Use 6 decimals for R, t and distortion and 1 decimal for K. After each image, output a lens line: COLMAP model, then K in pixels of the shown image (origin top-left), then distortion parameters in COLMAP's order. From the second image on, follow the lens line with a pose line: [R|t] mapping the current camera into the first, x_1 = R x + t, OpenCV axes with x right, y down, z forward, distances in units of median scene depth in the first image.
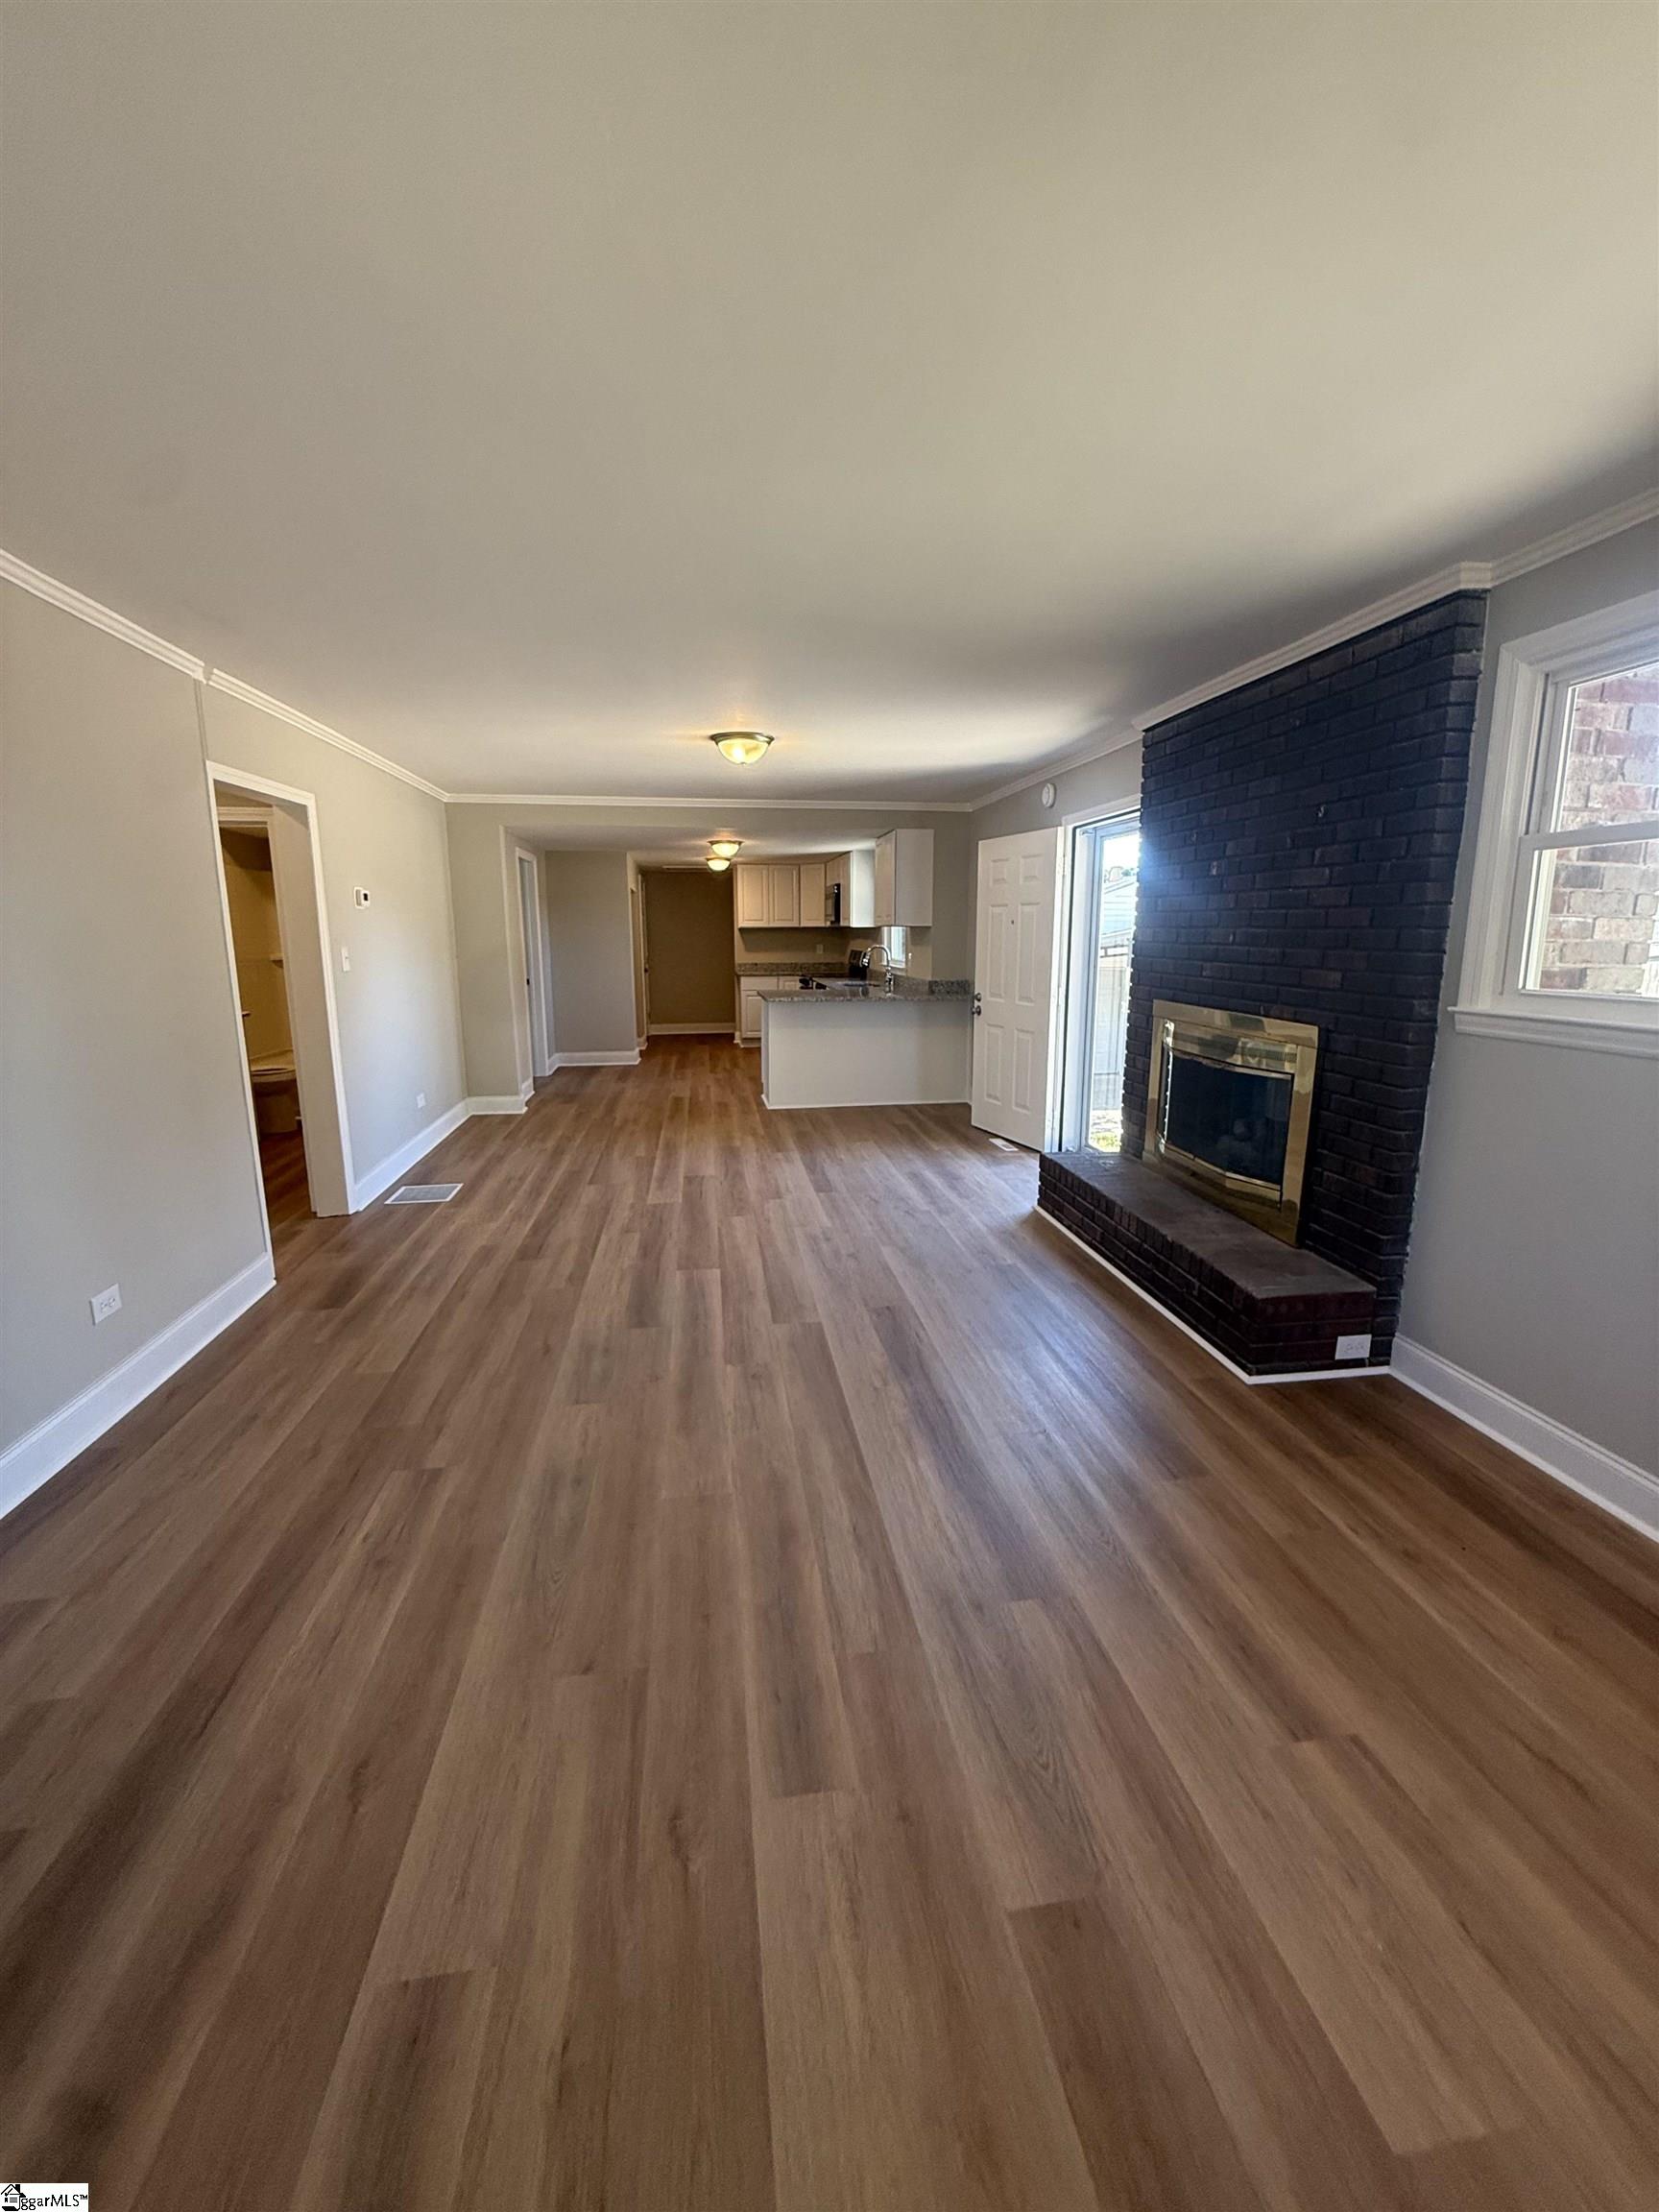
lens RADIAL K [[879.4, 0, 834.2], [0, 879.4, 1085.0], [0, 0, 1]] dist [0.000320, -0.000779]
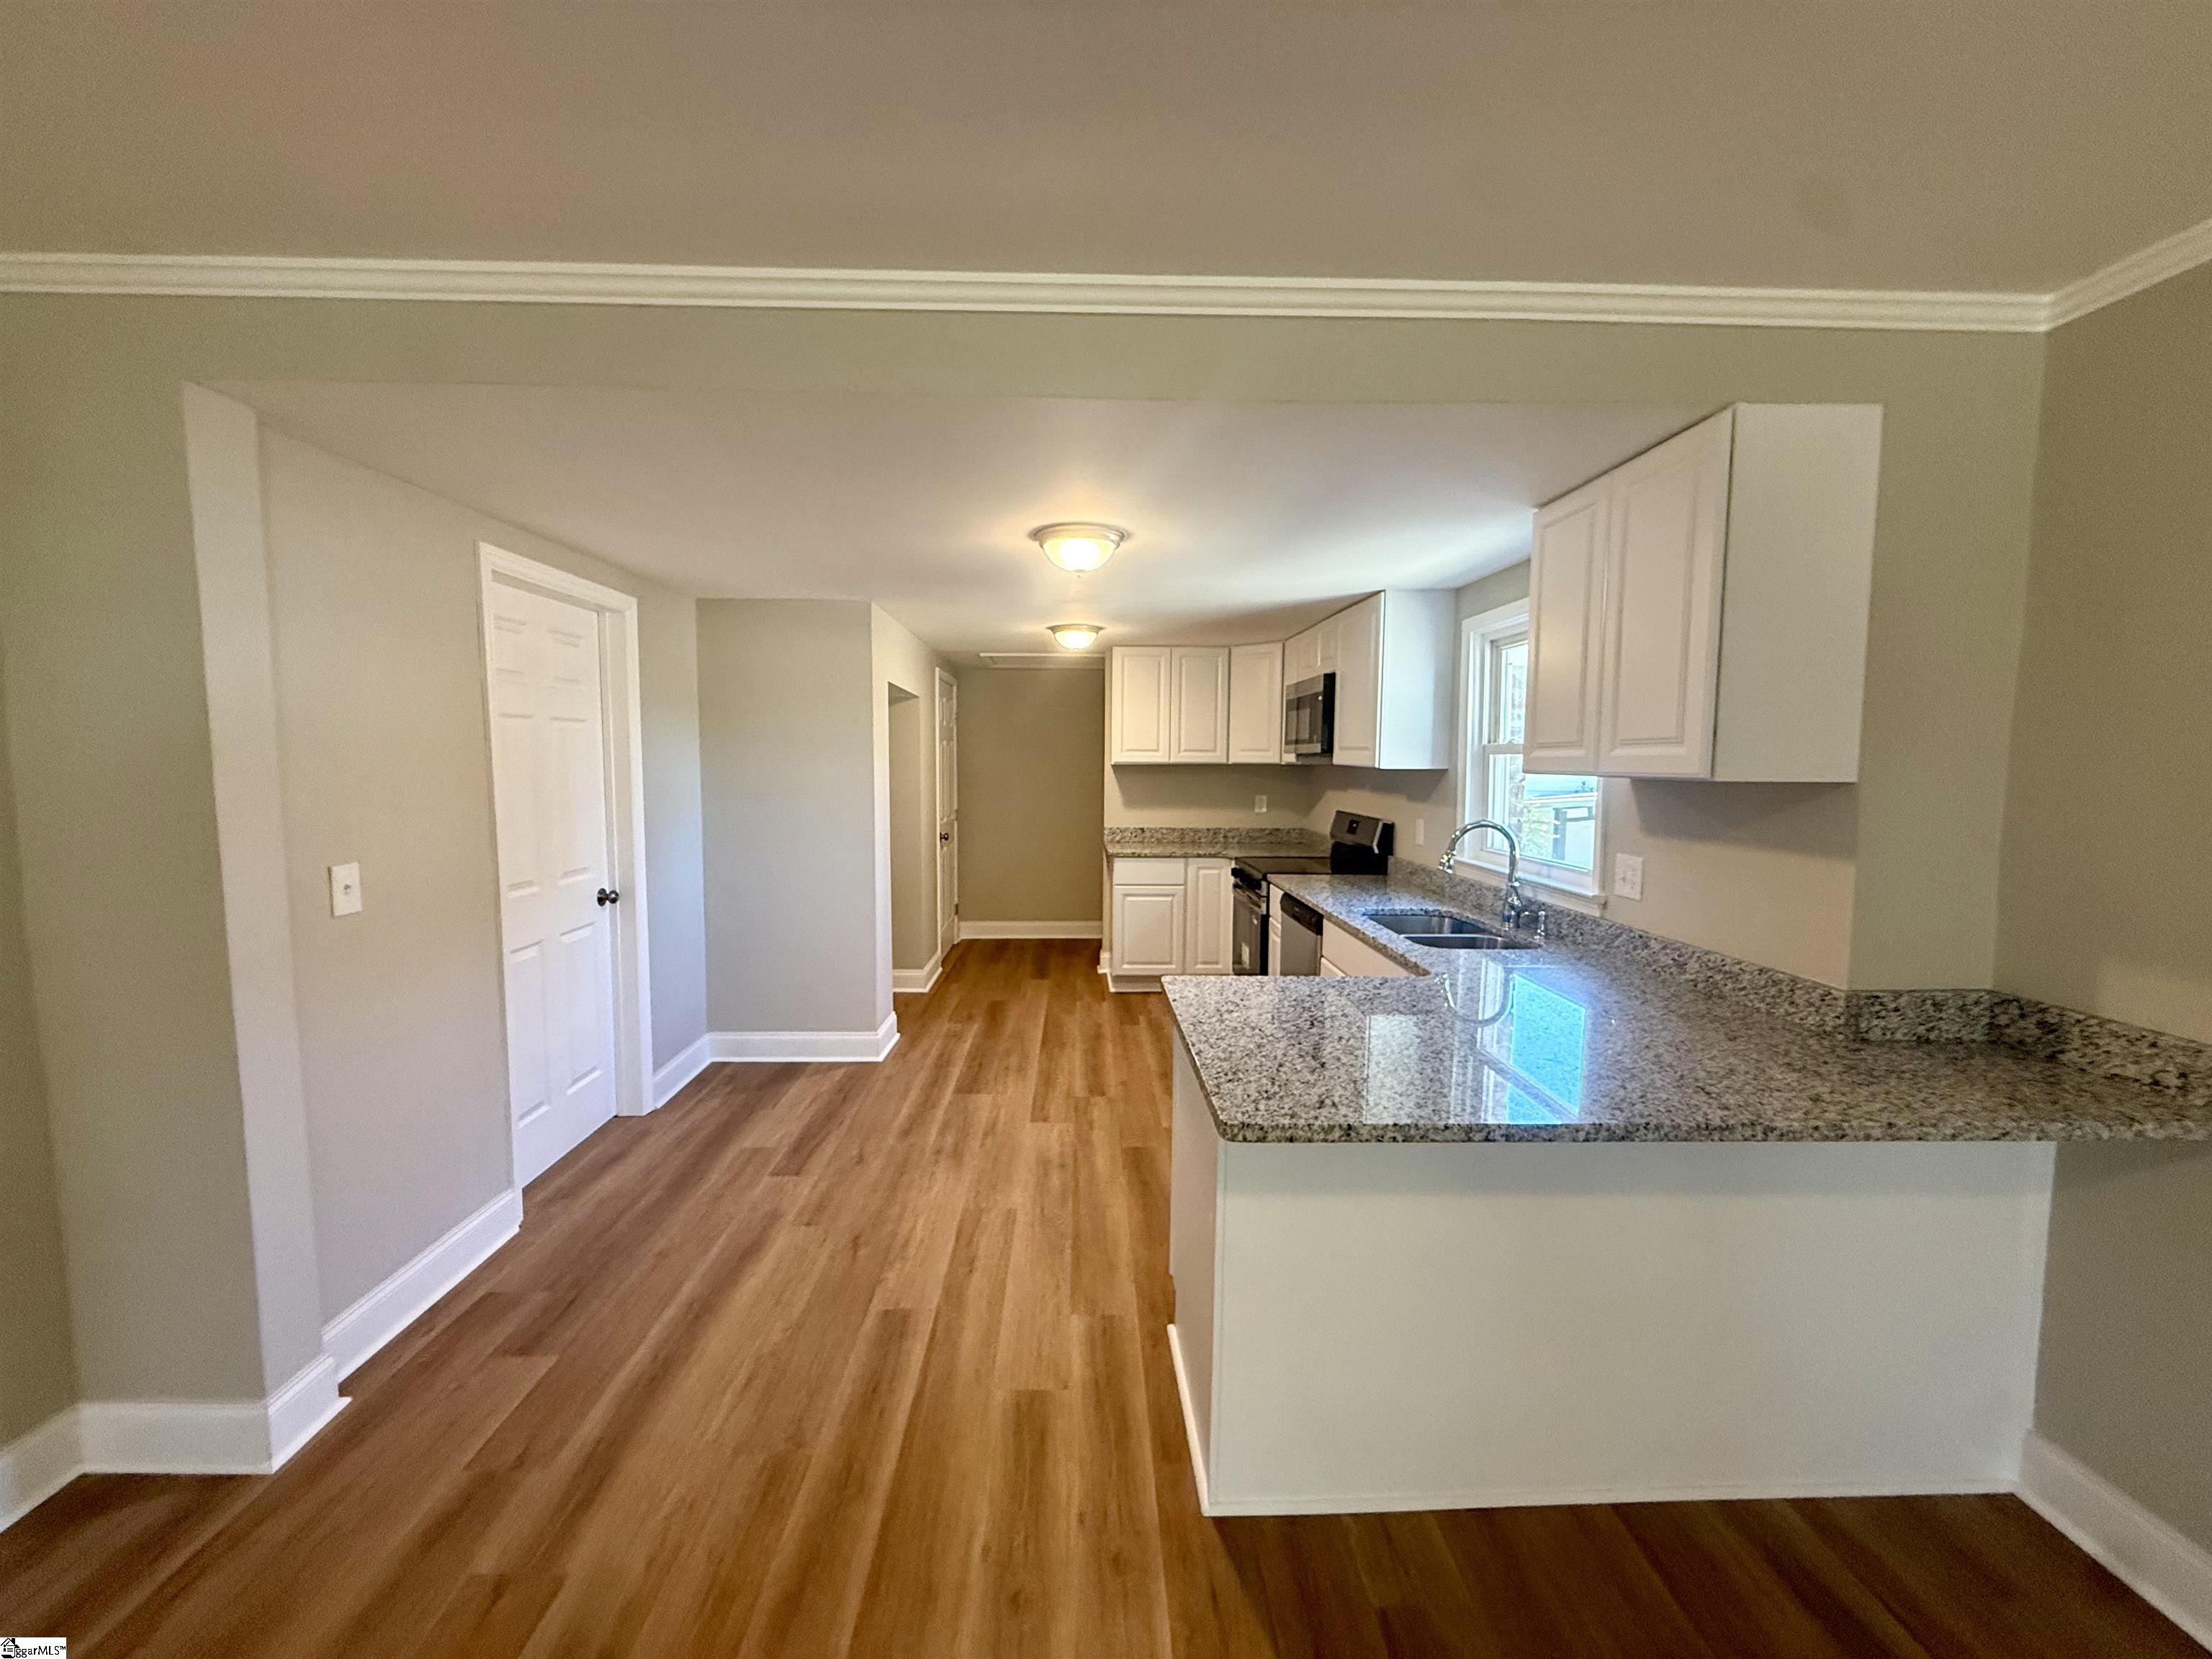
lens RADIAL K [[879.4, 0, 1101.1], [0, 879.4, 834.6], [0, 0, 1]] dist [0.000320, -0.000779]
pose [[0.992413, 0.019842, -0.121338, -0.210134], [-0.030394, 0.995854, -0.085738, -0.374587], [0.119134, 0.088775, 0.988901, 1.985675]]
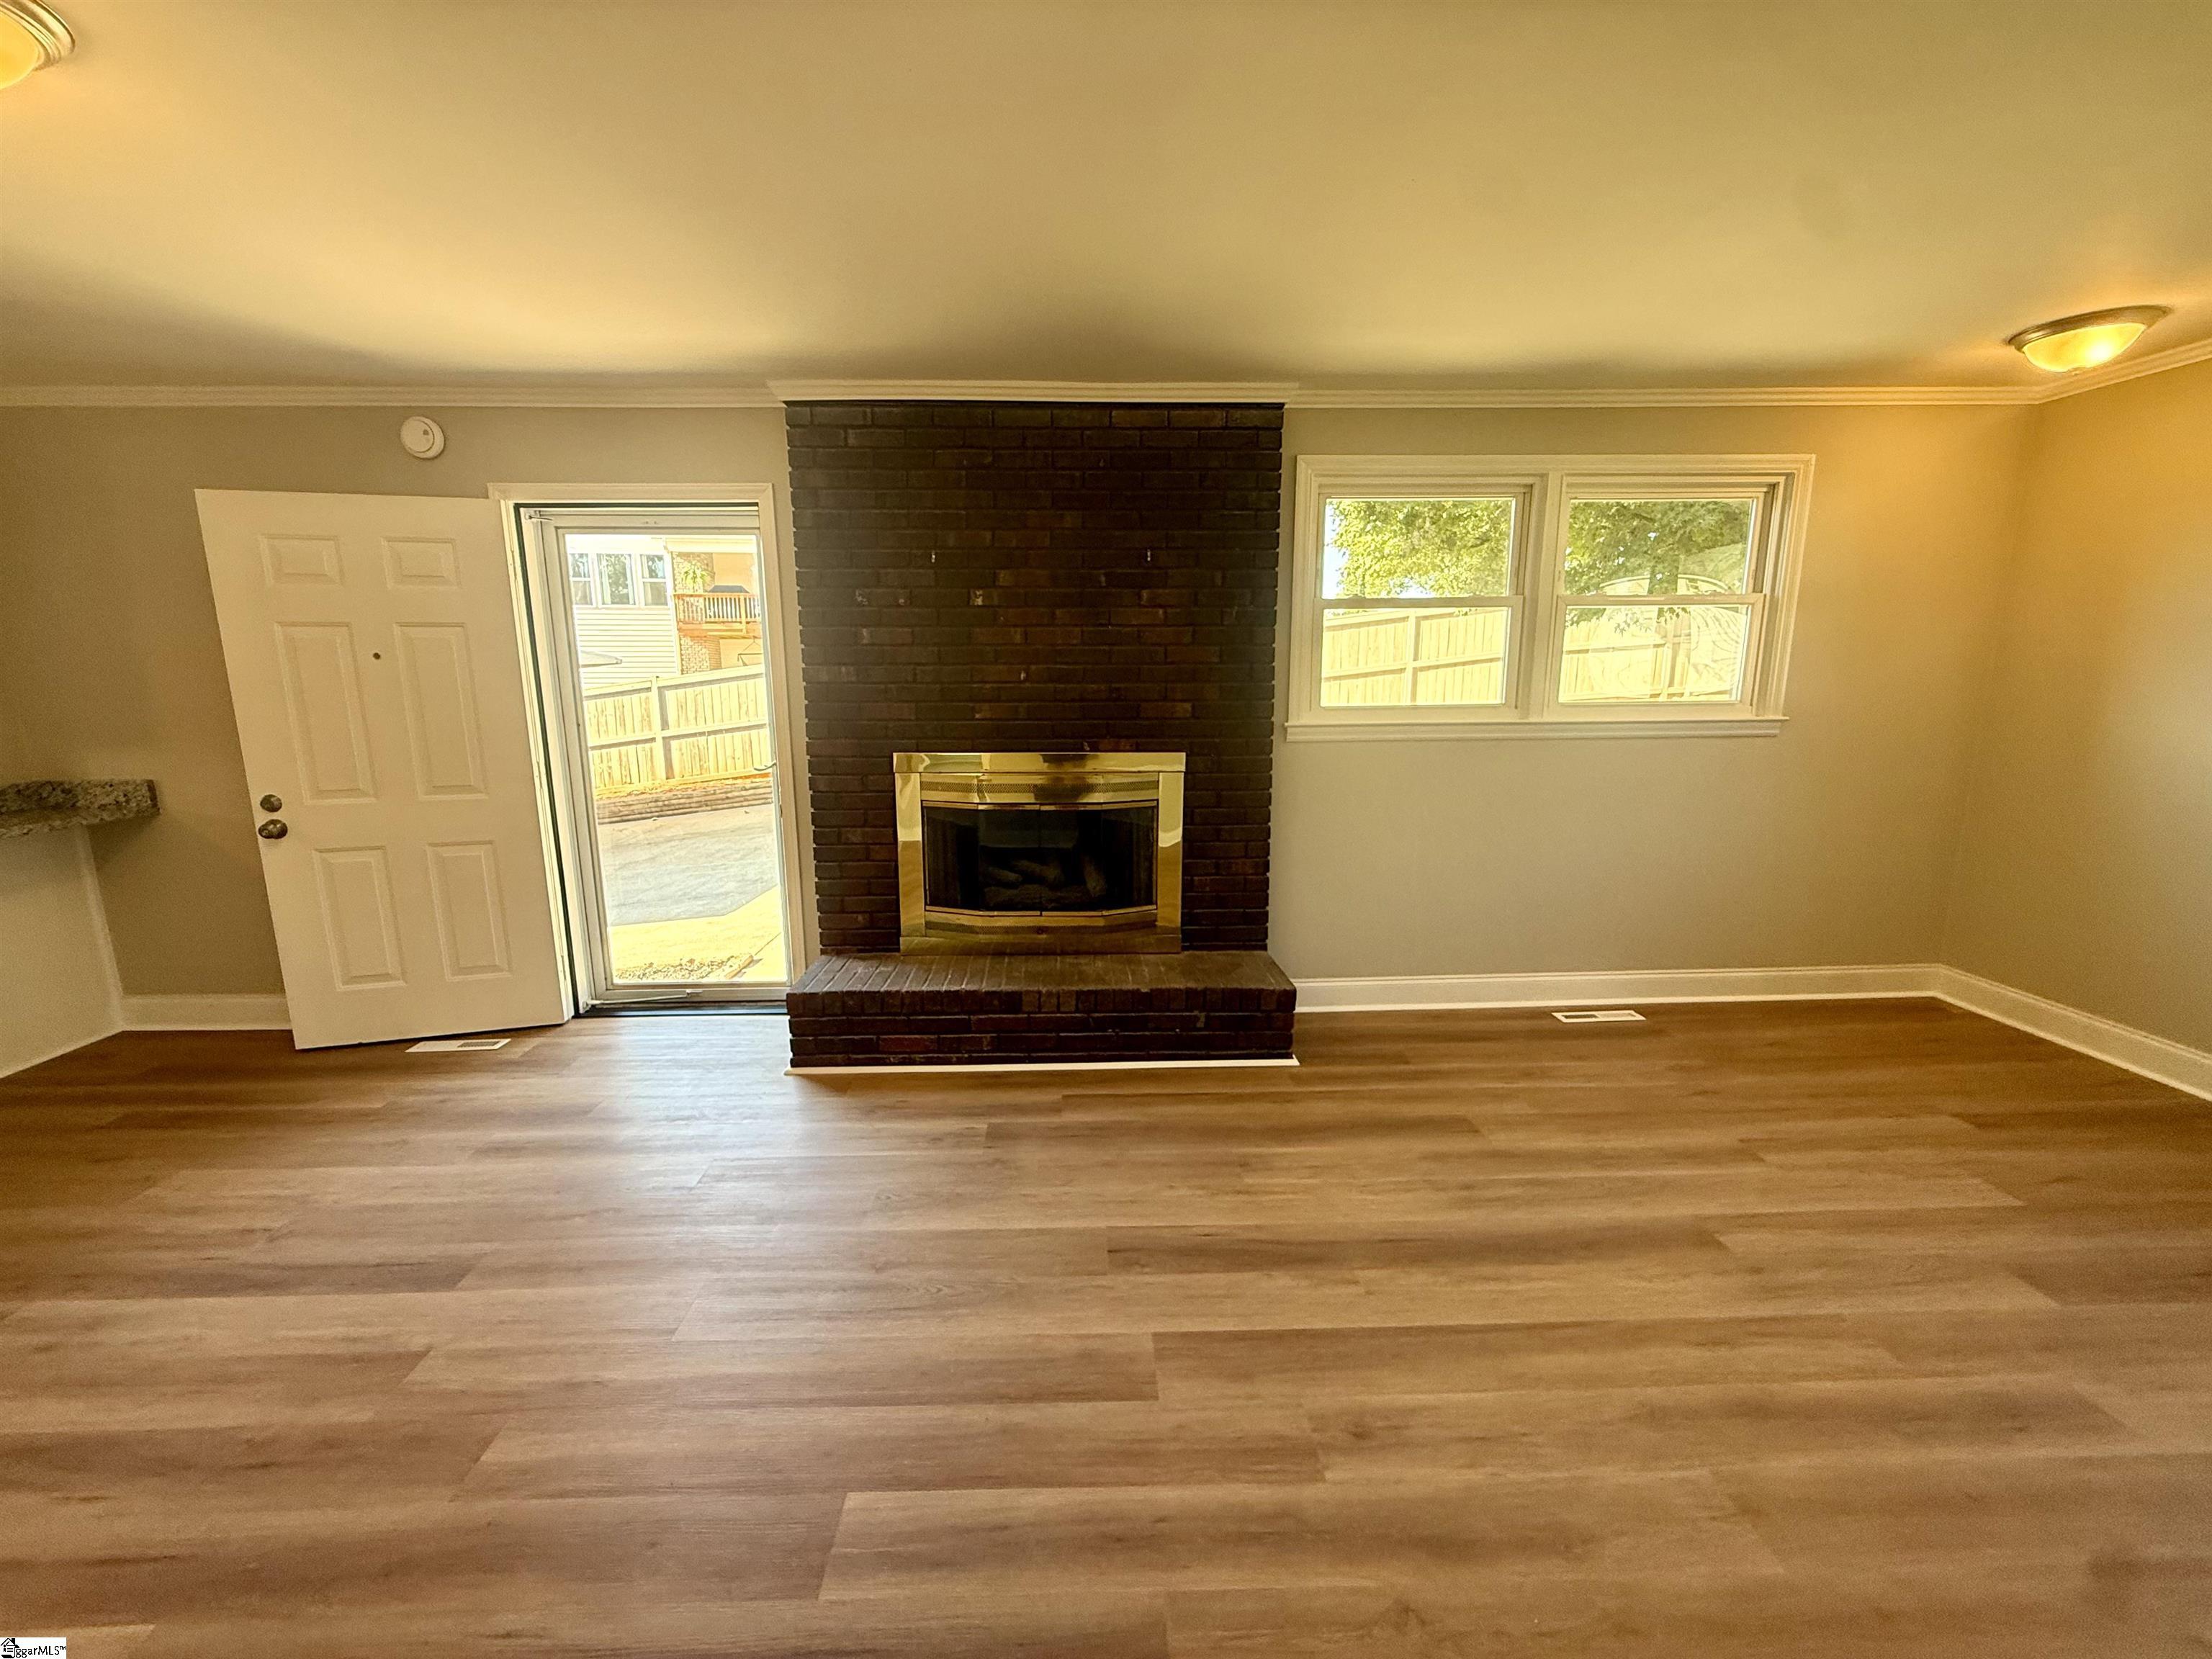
lens RADIAL K [[879.4, 0, 1092.5], [0, 879.4, 824.3], [0, 0, 1]] dist [0.000320, -0.000779]
pose [[0.124108, -0.174387, 0.976825, -0.650808], [0.177680, 0.972430, 0.151028, -0.190814], [-0.976231, 0.154819, 0.151672, 1.096655]]
